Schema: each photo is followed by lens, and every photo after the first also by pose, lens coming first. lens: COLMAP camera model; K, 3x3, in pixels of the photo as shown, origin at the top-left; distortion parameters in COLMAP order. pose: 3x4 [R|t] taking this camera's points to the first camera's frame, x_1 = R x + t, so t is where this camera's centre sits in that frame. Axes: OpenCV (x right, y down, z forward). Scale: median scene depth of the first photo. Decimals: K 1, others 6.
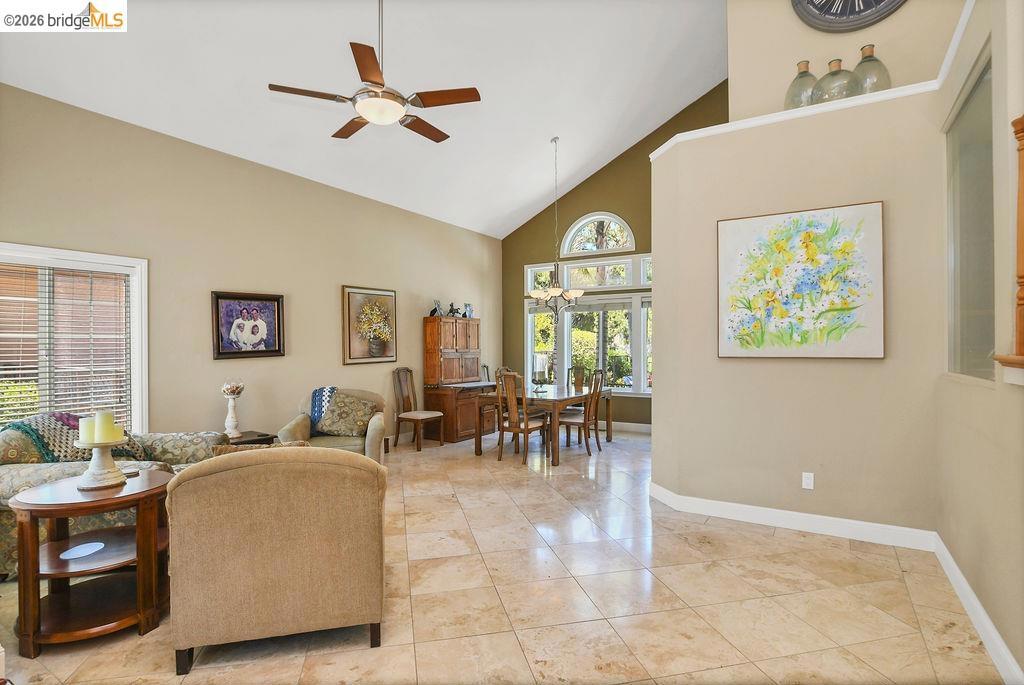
lens RADIAL K [[509.1, 0, 510.1], [0, 509.1, 345.2], [0, 0, 1]] dist [-0.024892, 0.001185]
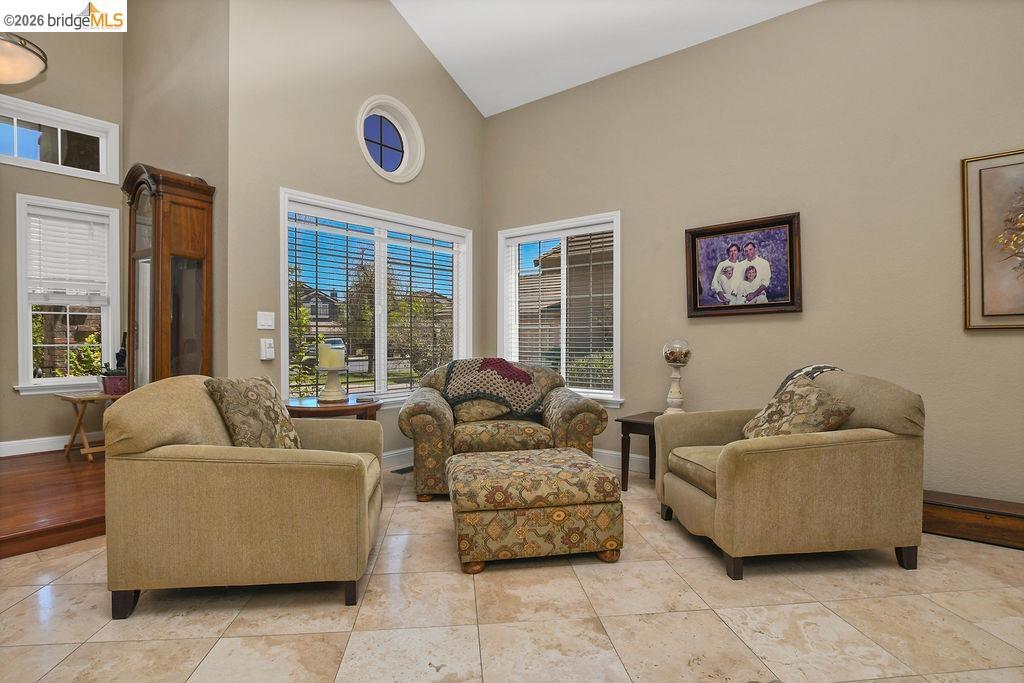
lens RADIAL K [[509.1, 0, 511.1], [0, 509.1, 342.6], [0, 0, 1]] dist [-0.024892, 0.001185]
pose [[-0.117159, 0.007729, -0.993083, 0.284325], [-0.005889, 0.999947, 0.008477, 0.079615], [0.993096, 0.006841, -0.117108, 1.043267]]
